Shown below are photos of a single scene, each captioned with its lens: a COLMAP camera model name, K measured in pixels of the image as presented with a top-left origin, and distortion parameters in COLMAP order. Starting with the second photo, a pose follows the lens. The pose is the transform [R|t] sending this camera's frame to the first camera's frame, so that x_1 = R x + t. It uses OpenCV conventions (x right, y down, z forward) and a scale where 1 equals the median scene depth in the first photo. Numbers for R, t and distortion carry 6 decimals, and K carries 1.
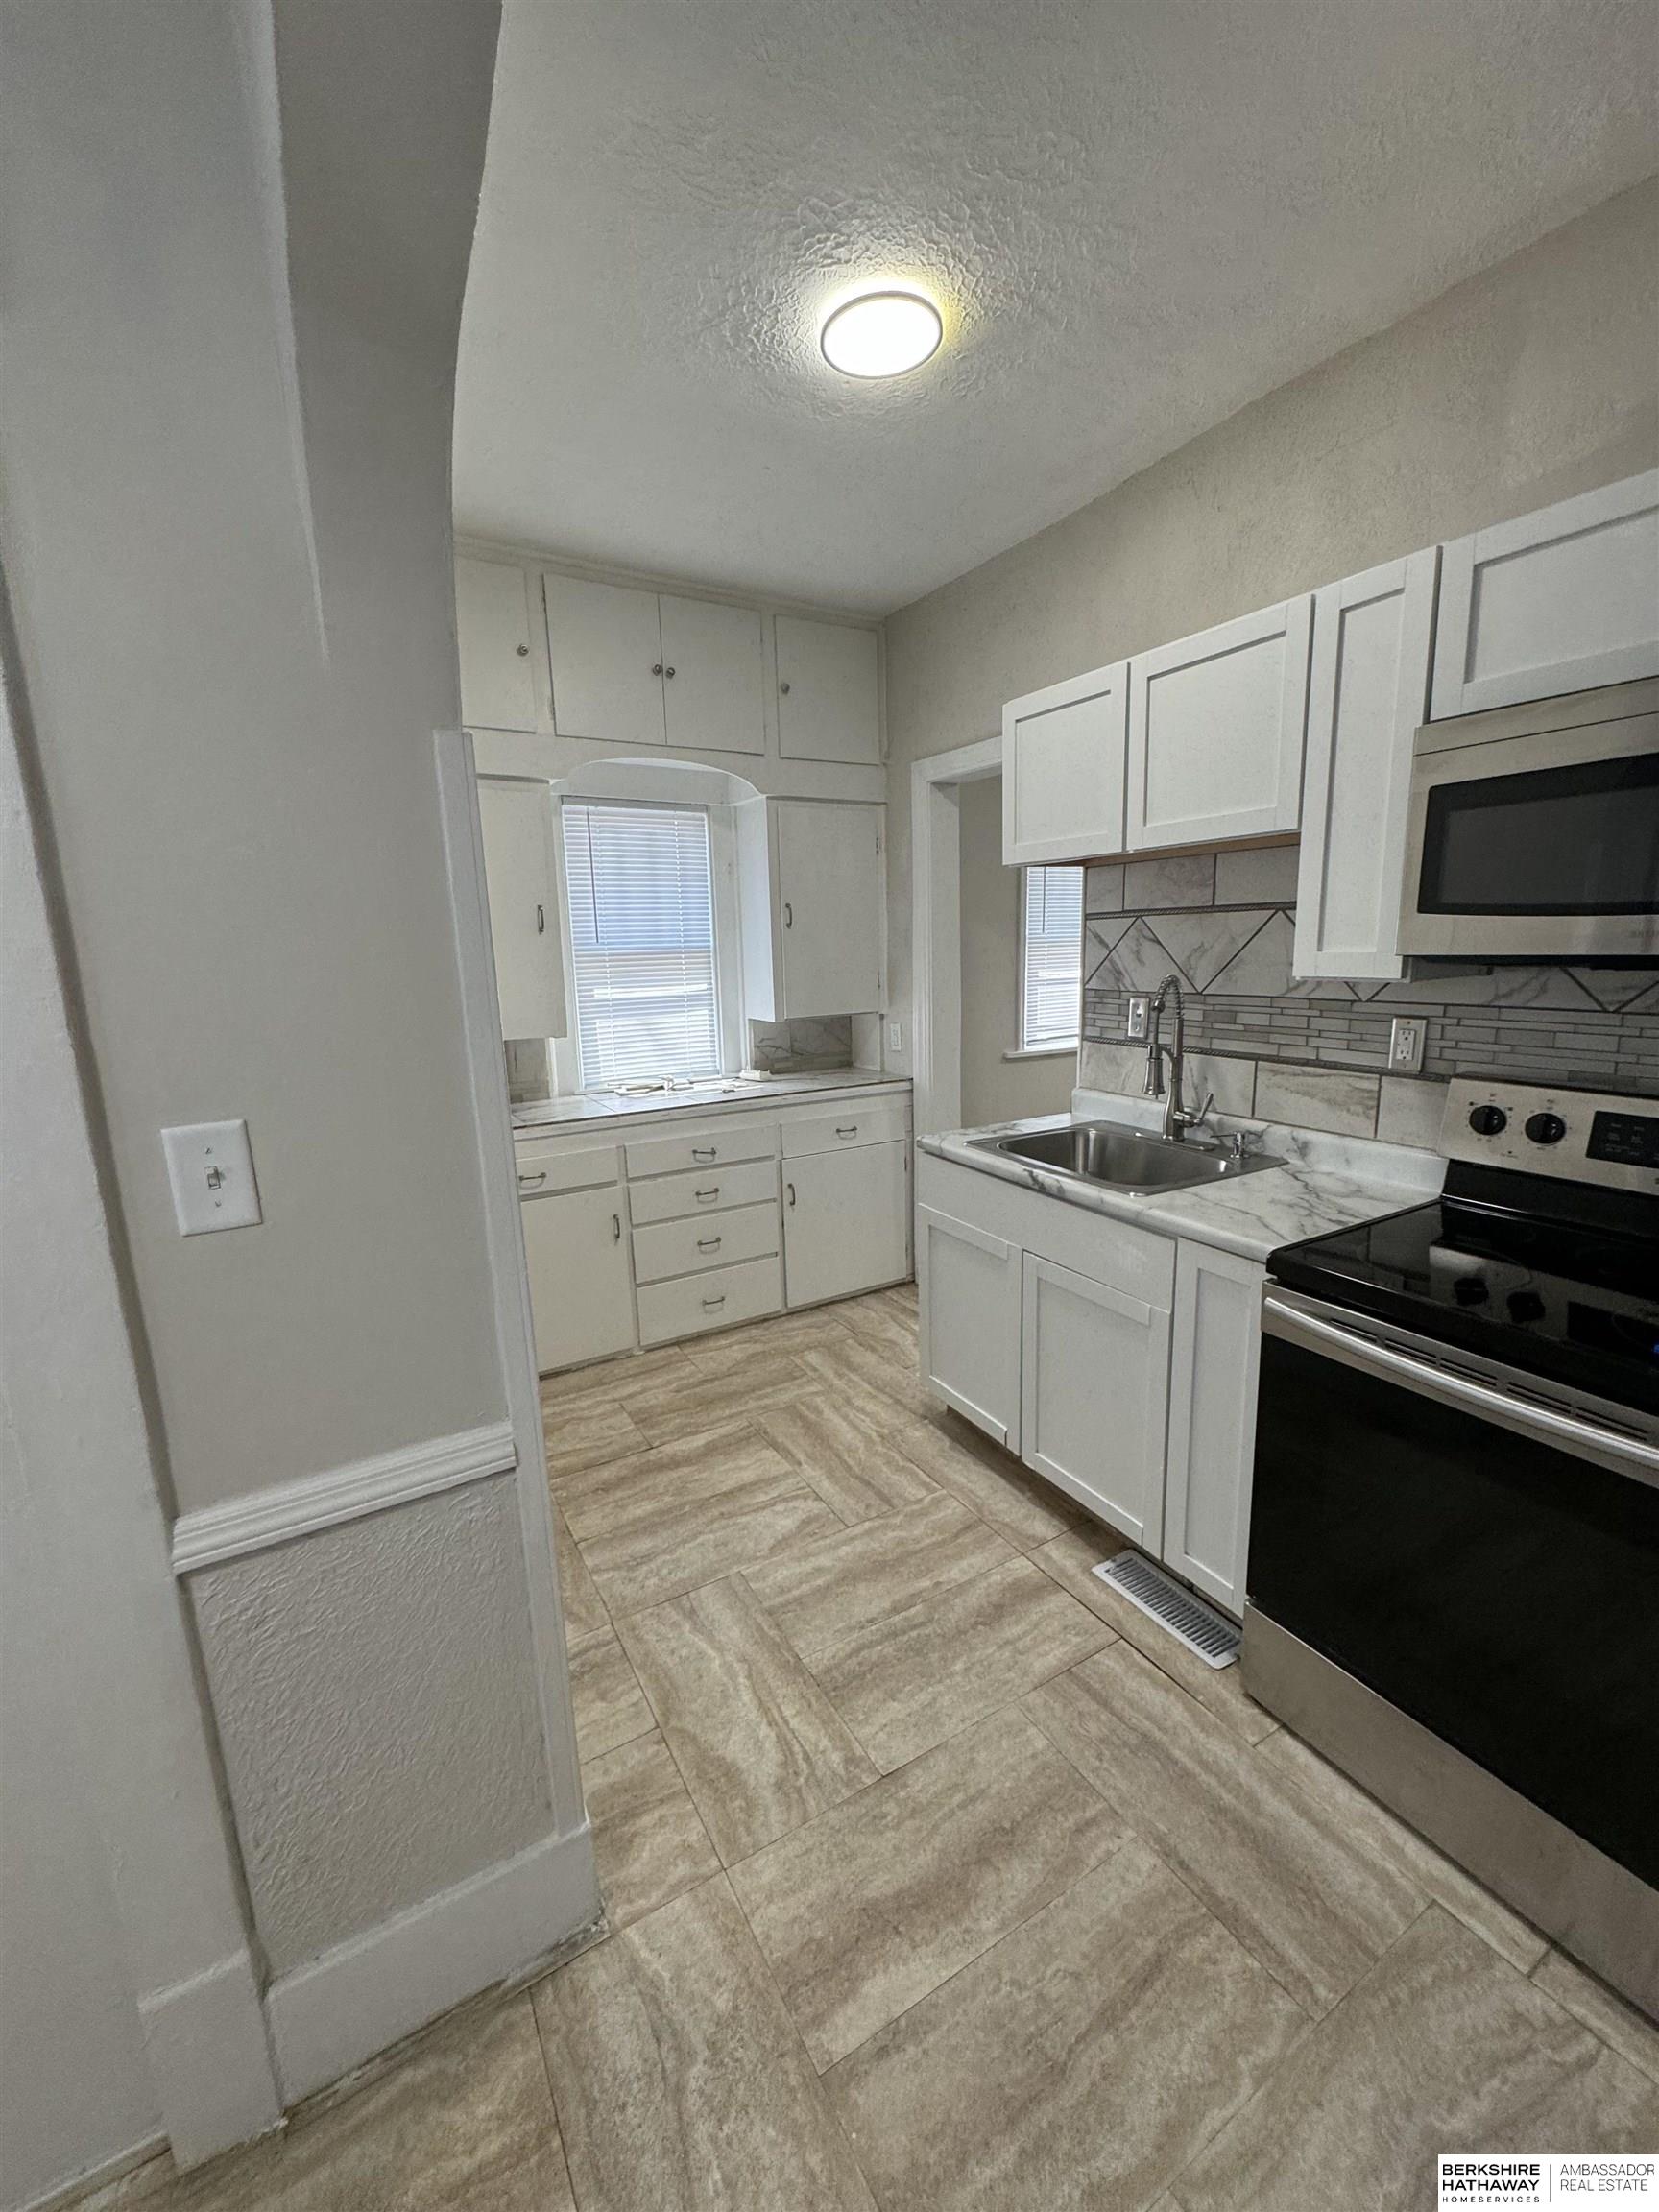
lens RADIAL K [[877.7, 0, 833.3], [0, 877.7, 1105.0], [0, 0, 1]] dist [-0.002732, -0.000094]
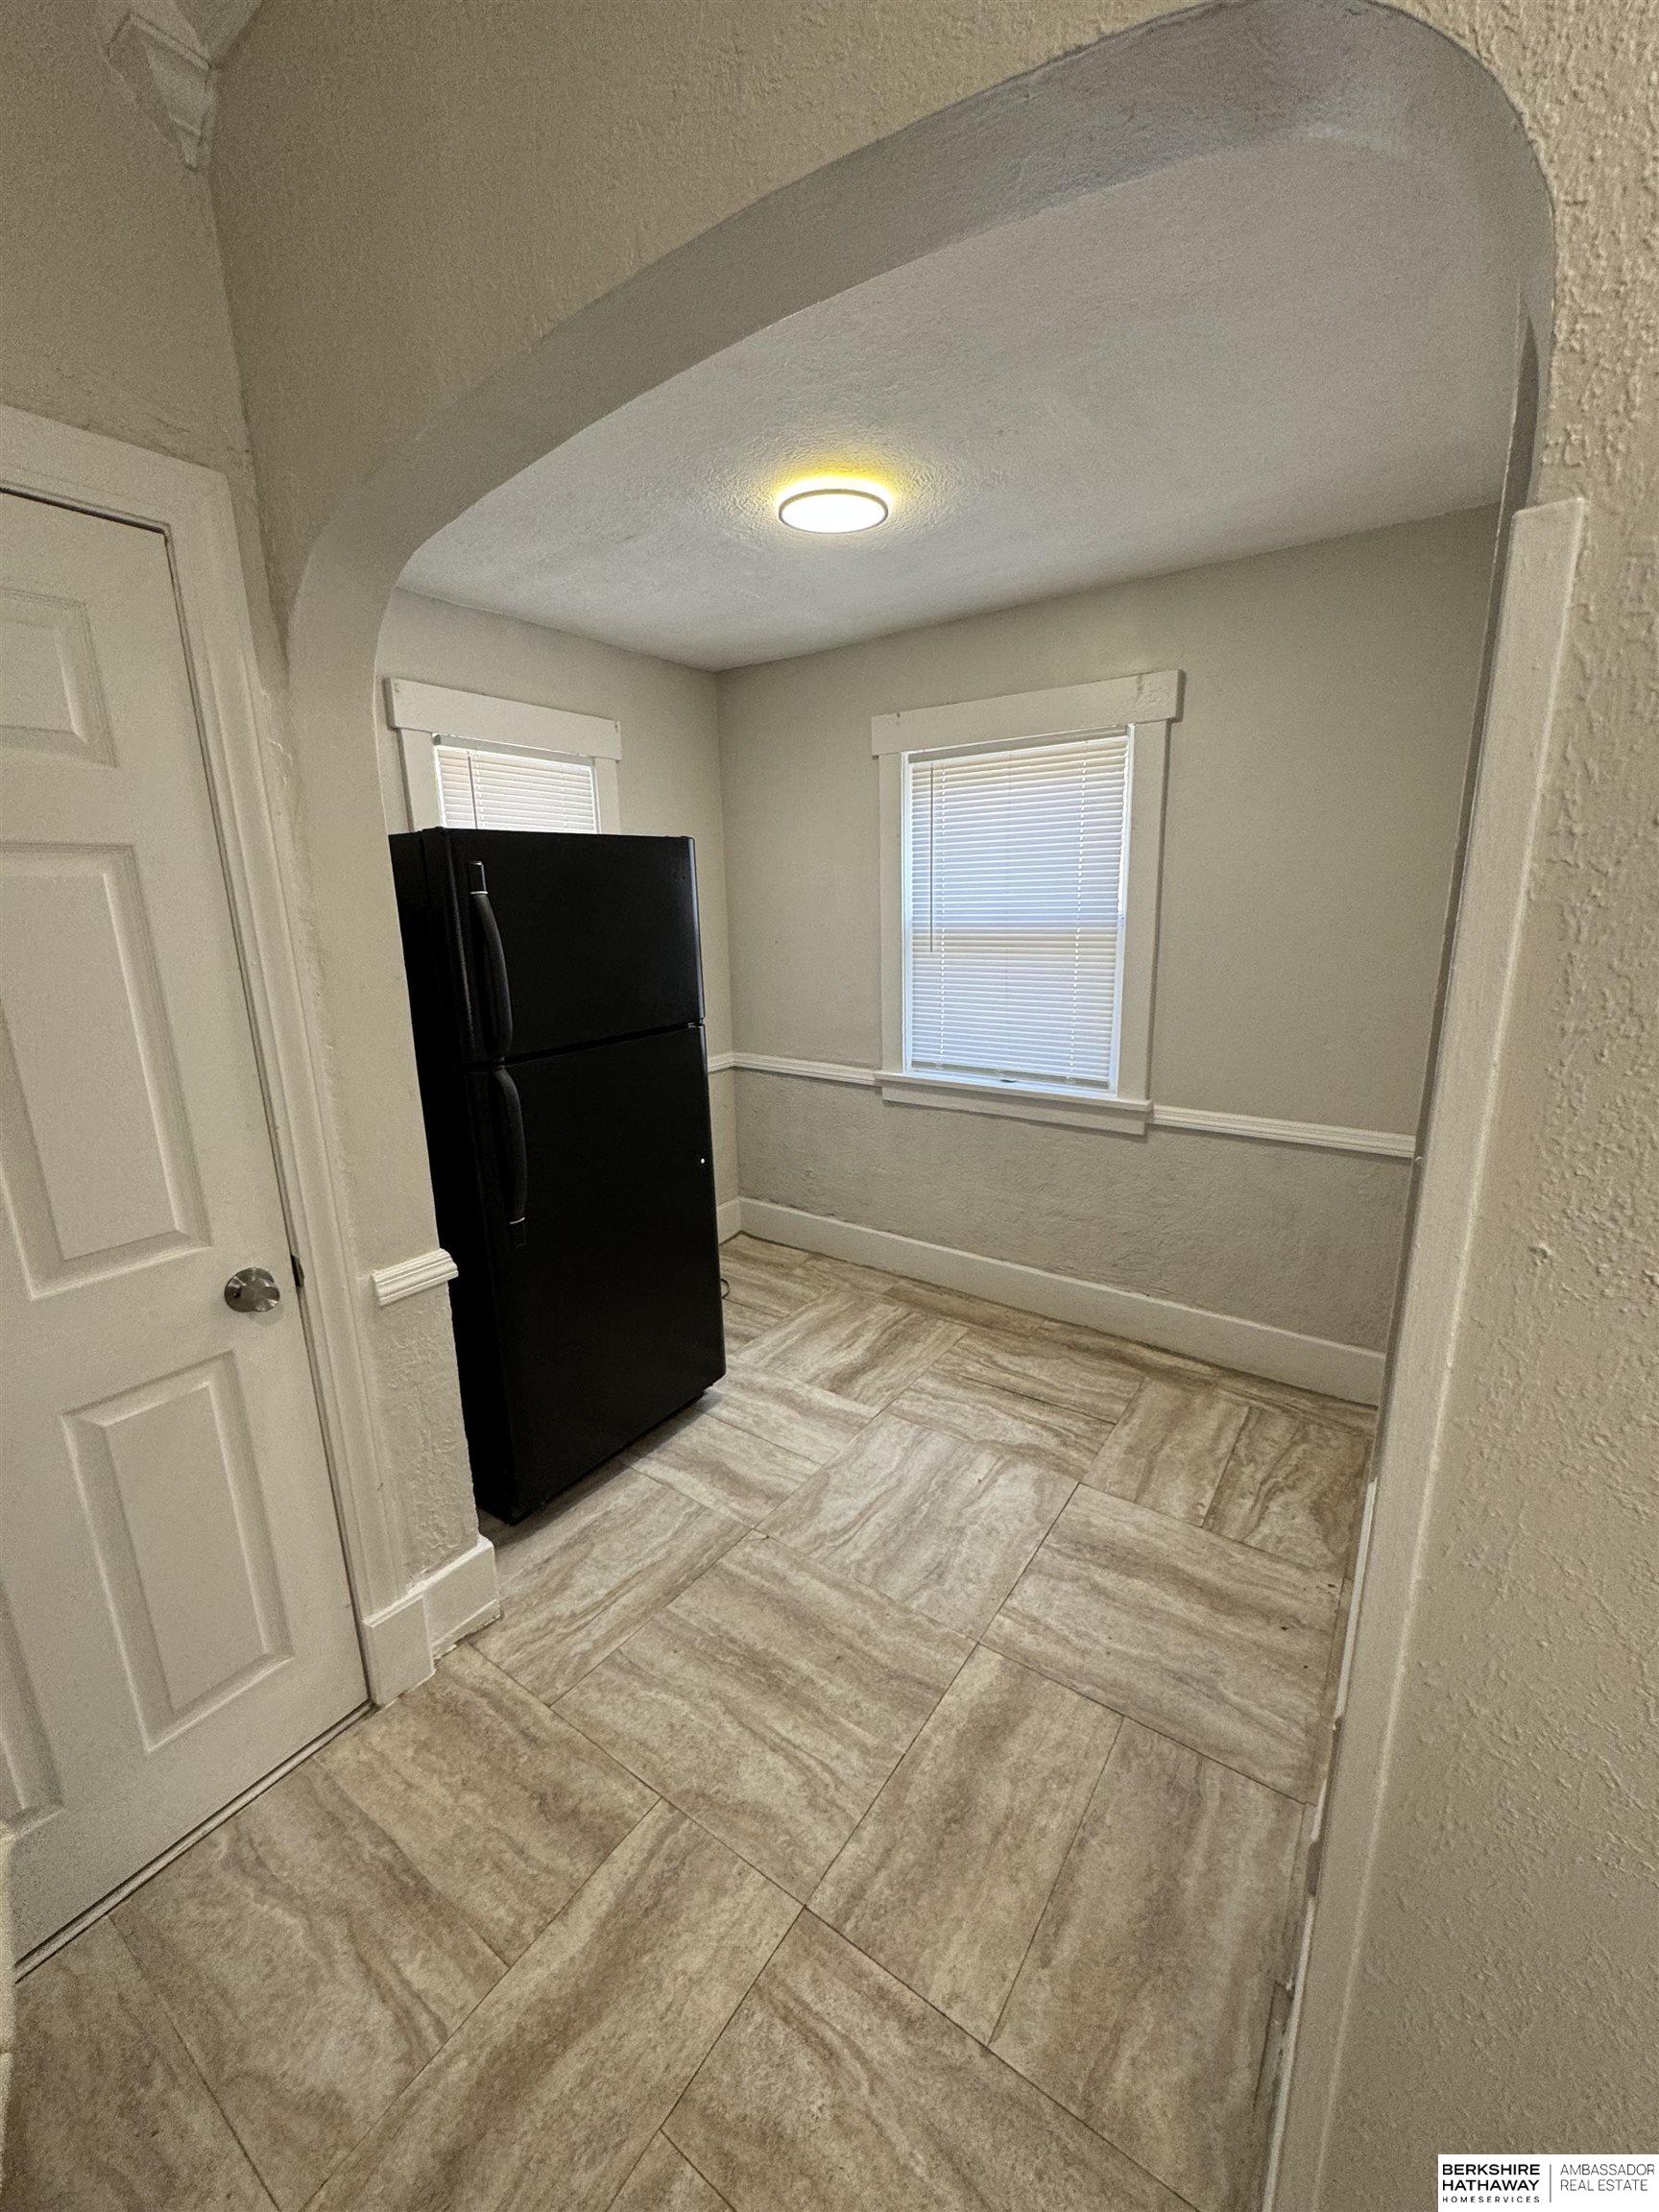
lens RADIAL K [[877.7, 0, 831.6], [0, 877.7, 1103.3], [0, 0, 1]] dist [-0.002732, -0.000094]
pose [[-0.908681, 0.141737, -0.392695, 0.106783], [-0.031181, 0.914940, 0.402384, -0.176086], [0.416325, 0.377883, -0.826969, 0.794795]]
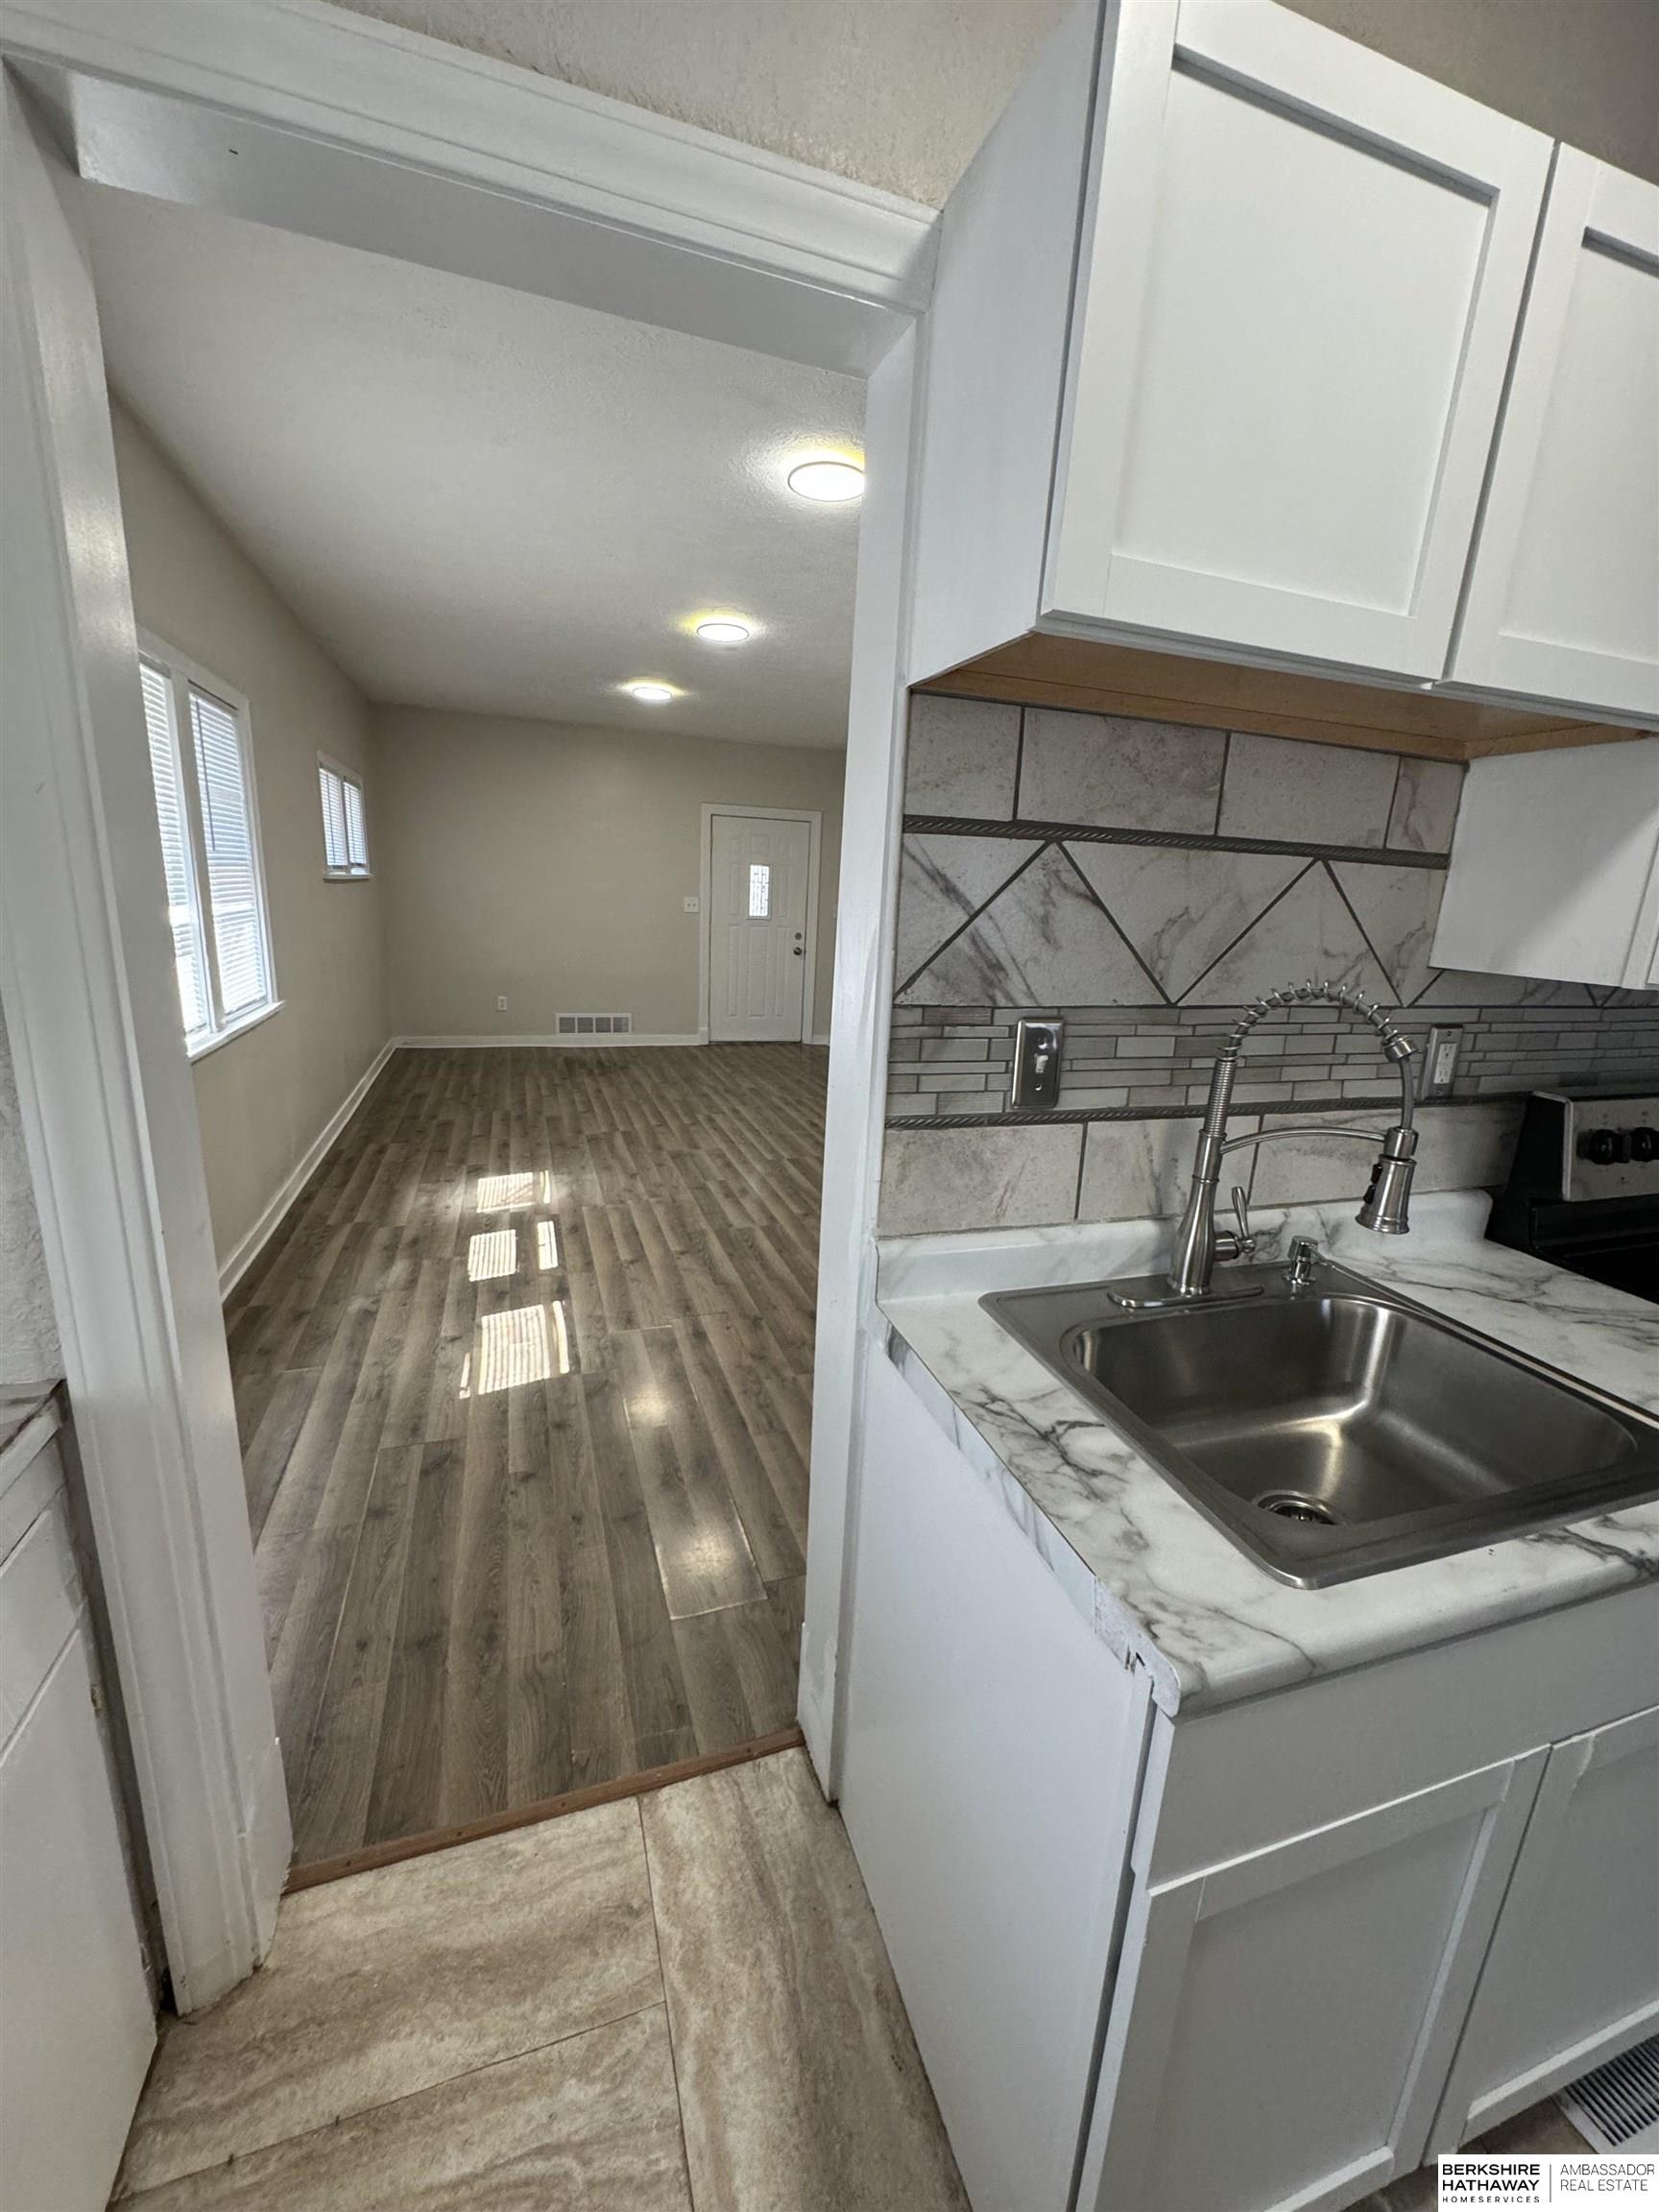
lens RADIAL K [[877.7, 0, 832.1], [0, 877.7, 1106.1], [0, 0, 1]] dist [-0.002732, -0.000094]
pose [[0.197404, -0.196320, 0.960464, -0.182733], [0.132195, 0.976125, 0.172351, -0.253324], [-0.971368, 0.092946, 0.218643, 1.486591]]
